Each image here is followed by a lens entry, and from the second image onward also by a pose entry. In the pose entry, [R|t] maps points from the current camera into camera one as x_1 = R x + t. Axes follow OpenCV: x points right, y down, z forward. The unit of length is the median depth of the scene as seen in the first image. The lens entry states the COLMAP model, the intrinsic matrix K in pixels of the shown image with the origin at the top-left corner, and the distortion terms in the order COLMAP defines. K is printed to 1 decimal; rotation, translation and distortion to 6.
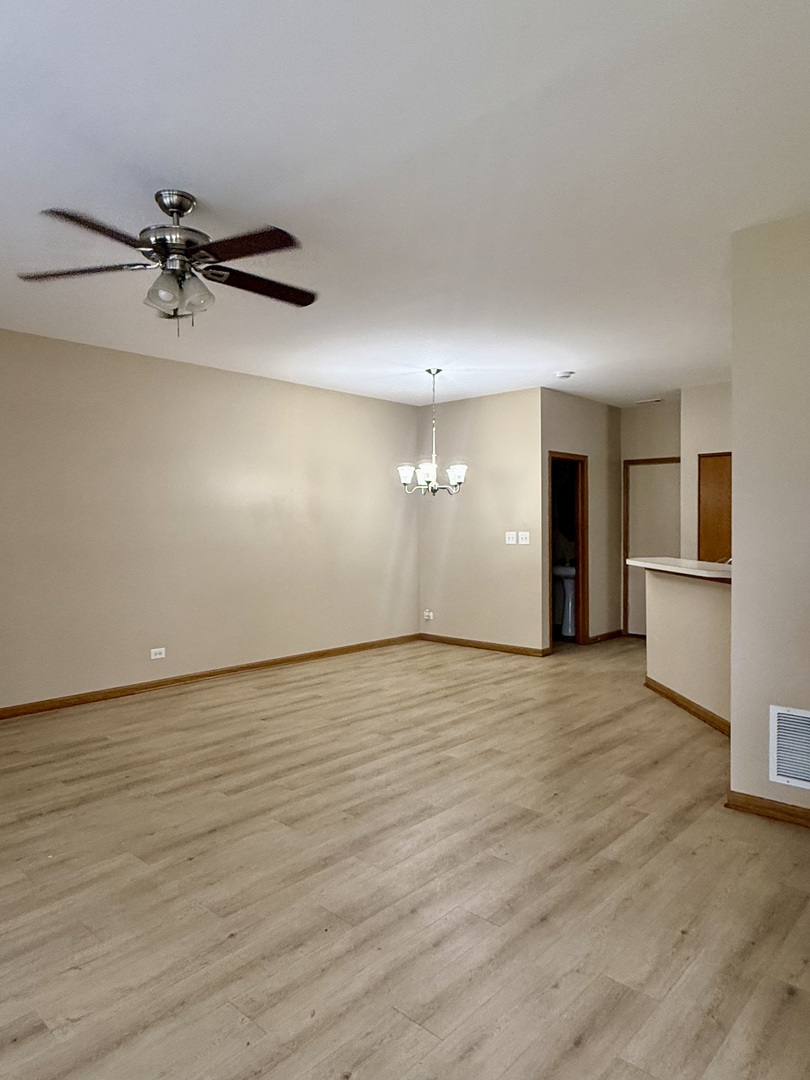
lens RADIAL K [[686.4, 0, 400.6], [0, 686.4, 539.2], [0, 0, 1]] dist [0.002479, 0.002743]
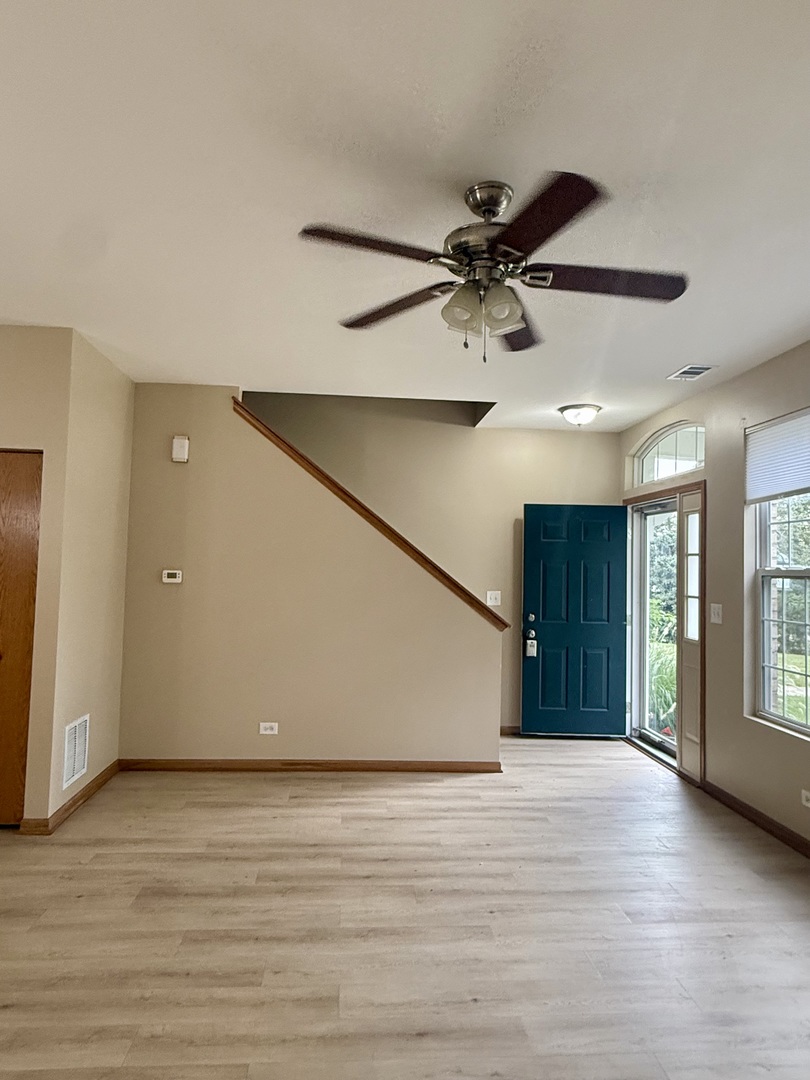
lens RADIAL K [[668.3, 0, 407.0], [0, 668.3, 537.2], [0, 0, 1]] dist [0.000155, -0.006287]
pose [[-0.742348, 0.014587, 0.669856, -0.556390], [-0.007614, 0.999515, -0.030205, -0.048595], [-0.669972, -0.027523, -0.741876, 1.171578]]
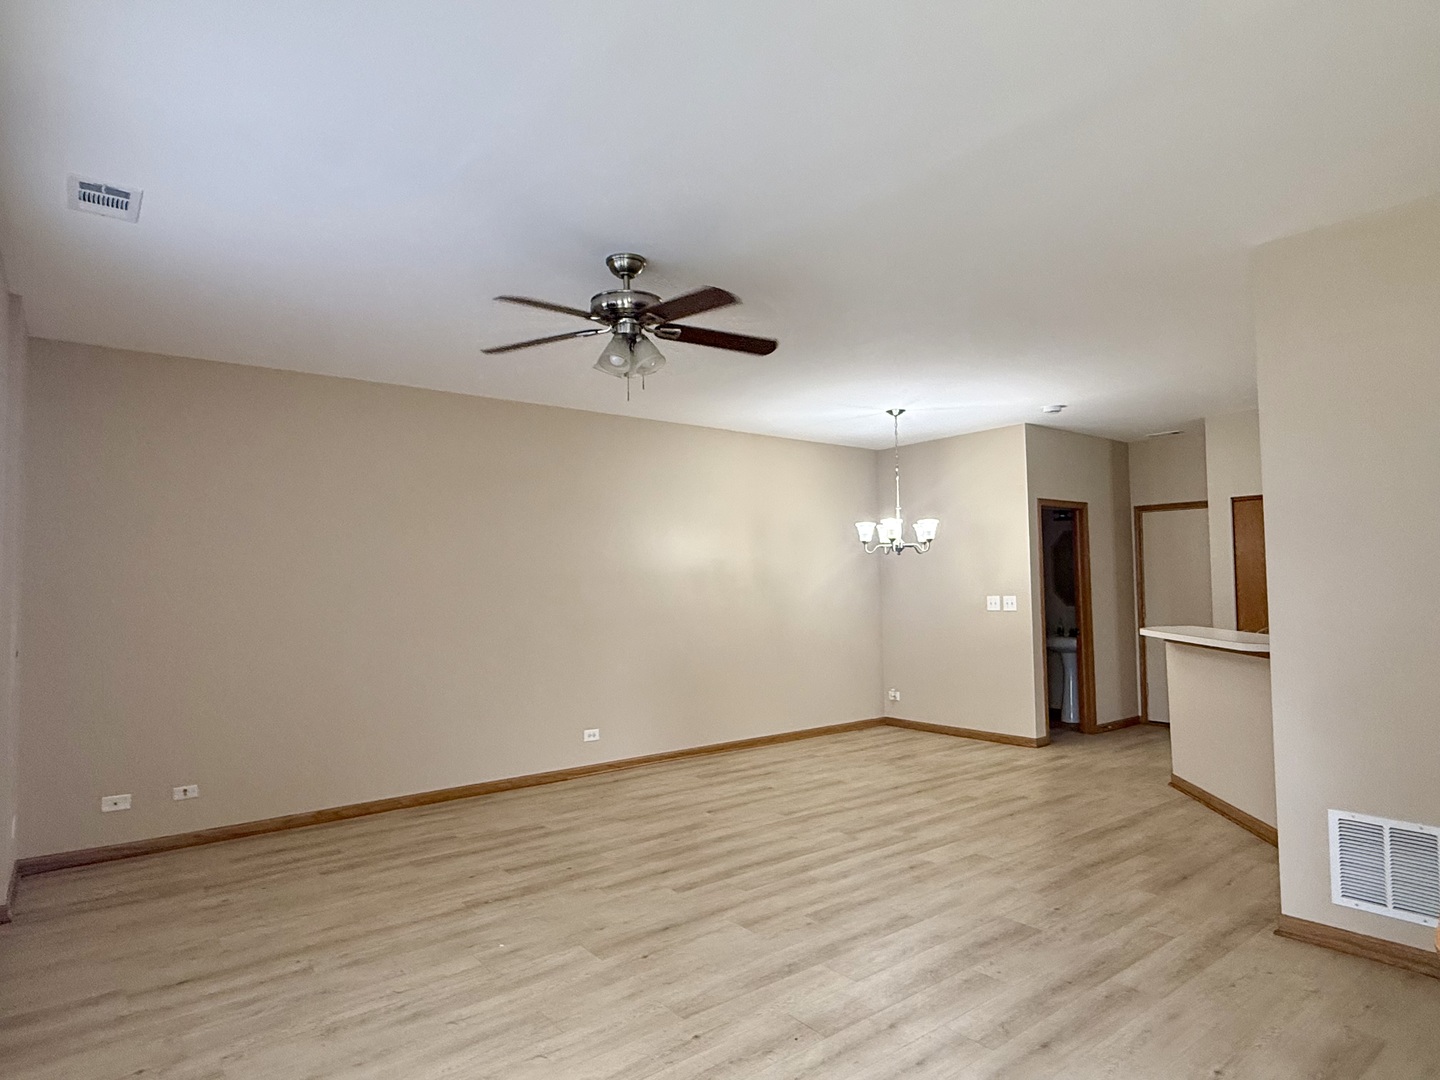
lens RADIAL K [[822.0, 0, 722.3], [0, 822.0, 558.0], [0, 0, 1]] dist [-0.001871, 0.003550]
pose [[0.987430, -0.017663, -0.157066, -0.012821], [0.008992, 0.998404, -0.055747, -0.007014], [0.157800, 0.053633, 0.986013, -0.076216]]
